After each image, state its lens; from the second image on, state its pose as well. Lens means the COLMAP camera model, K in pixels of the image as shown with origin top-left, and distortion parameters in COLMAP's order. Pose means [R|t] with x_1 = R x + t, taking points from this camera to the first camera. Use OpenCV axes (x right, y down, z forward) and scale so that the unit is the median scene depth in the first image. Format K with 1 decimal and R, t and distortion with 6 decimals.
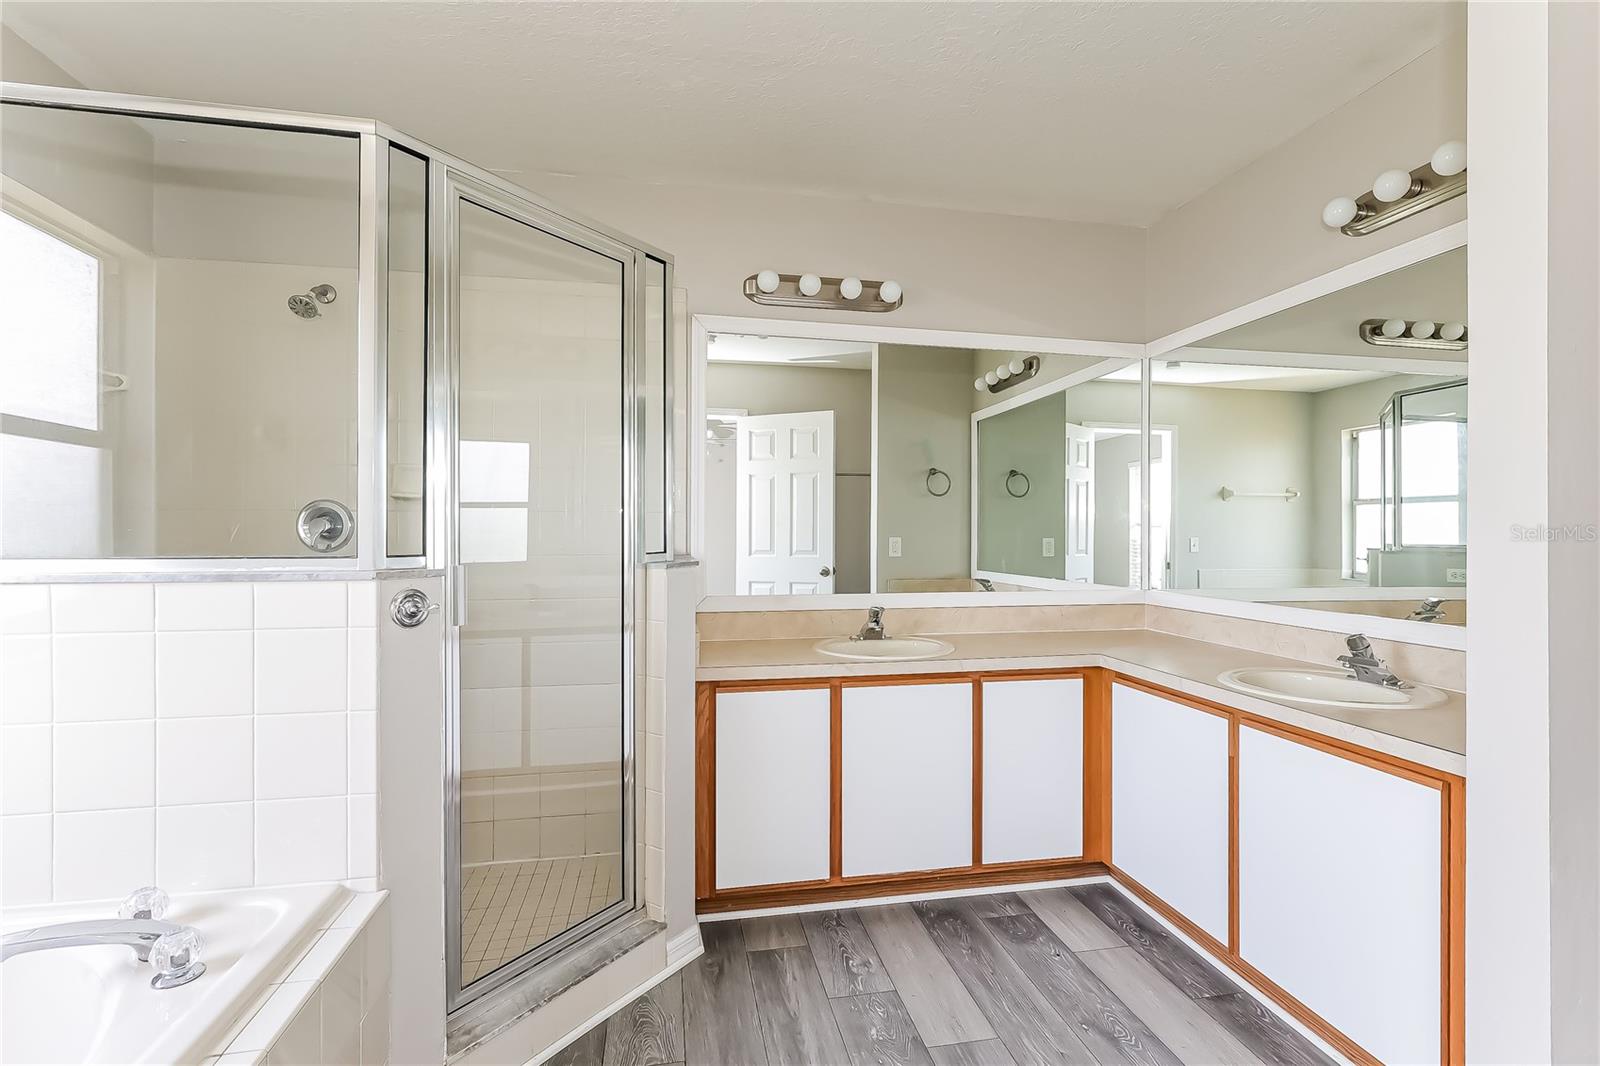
lens RADIAL K [[760.5, 0, 803.4], [0, 760.5, 532.1], [0, 0, 1]] dist [0.018156, -0.000815]
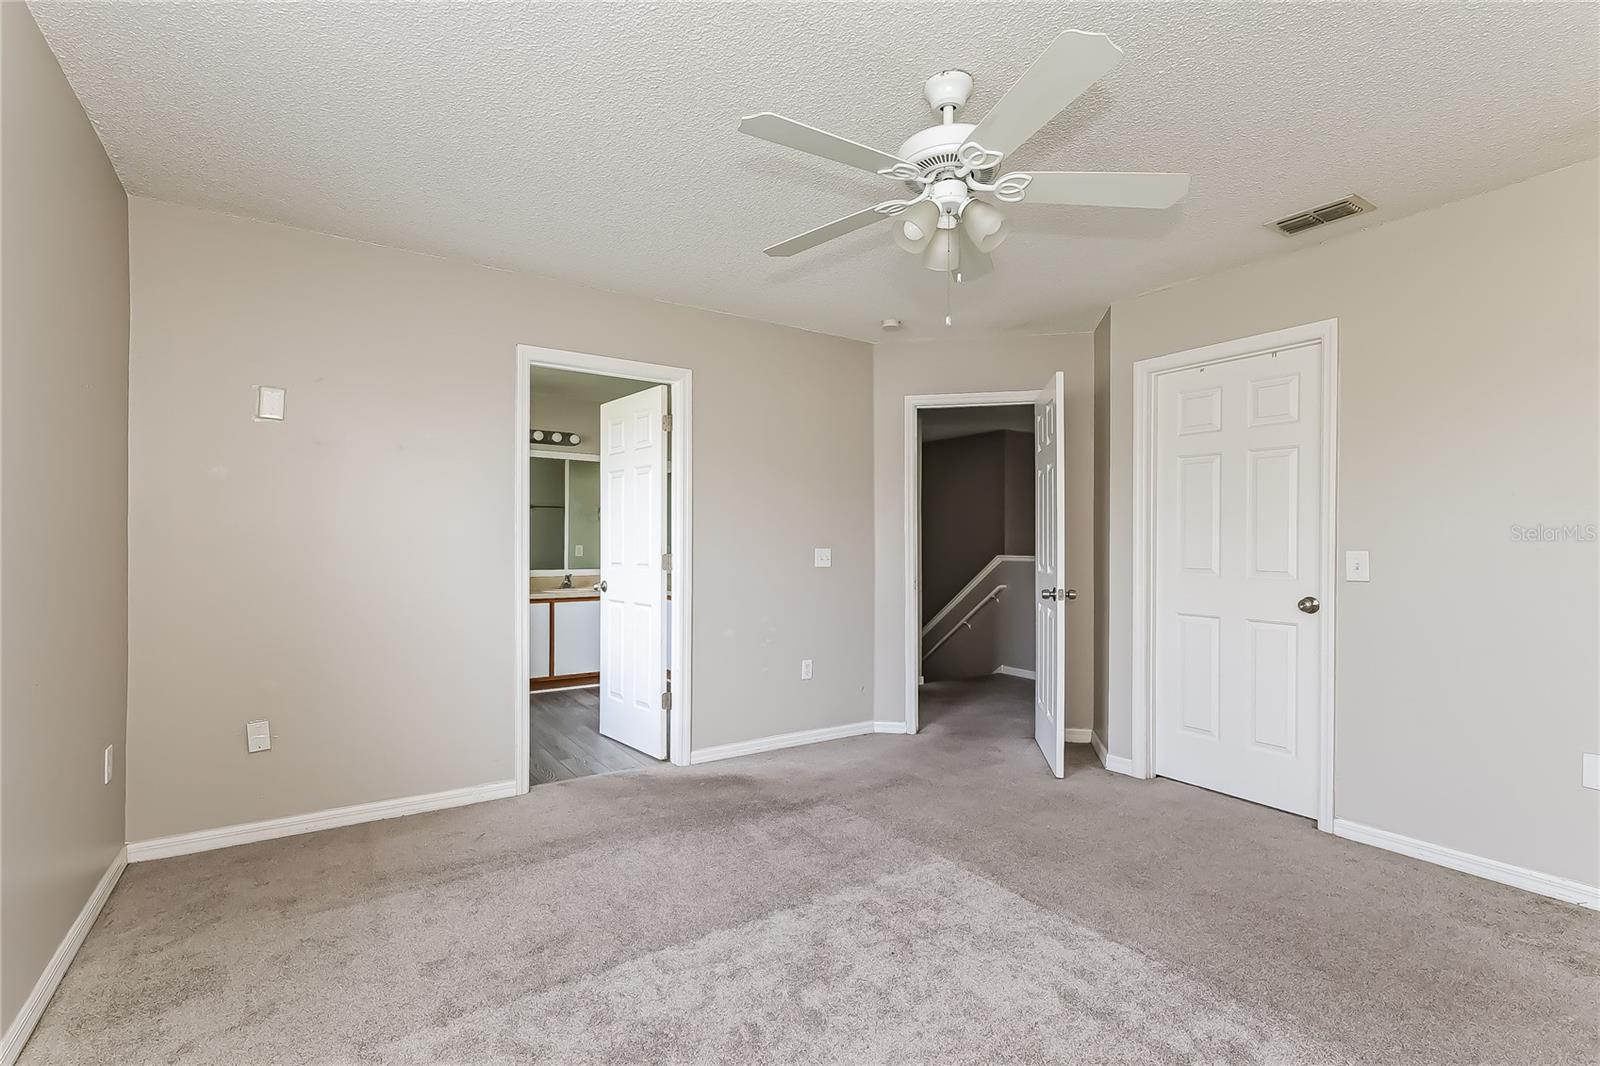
lens RADIAL K [[760.5, 0, 812.7], [0, 760.5, 545.5], [0, 0, 1]] dist [0.018156, -0.000815]
pose [[0.918771, 0.001283, 0.394788, -0.138177], [-0.002853, 0.999990, 0.003390, -0.000868], [-0.394780, -0.004241, 0.918766, -1.449008]]
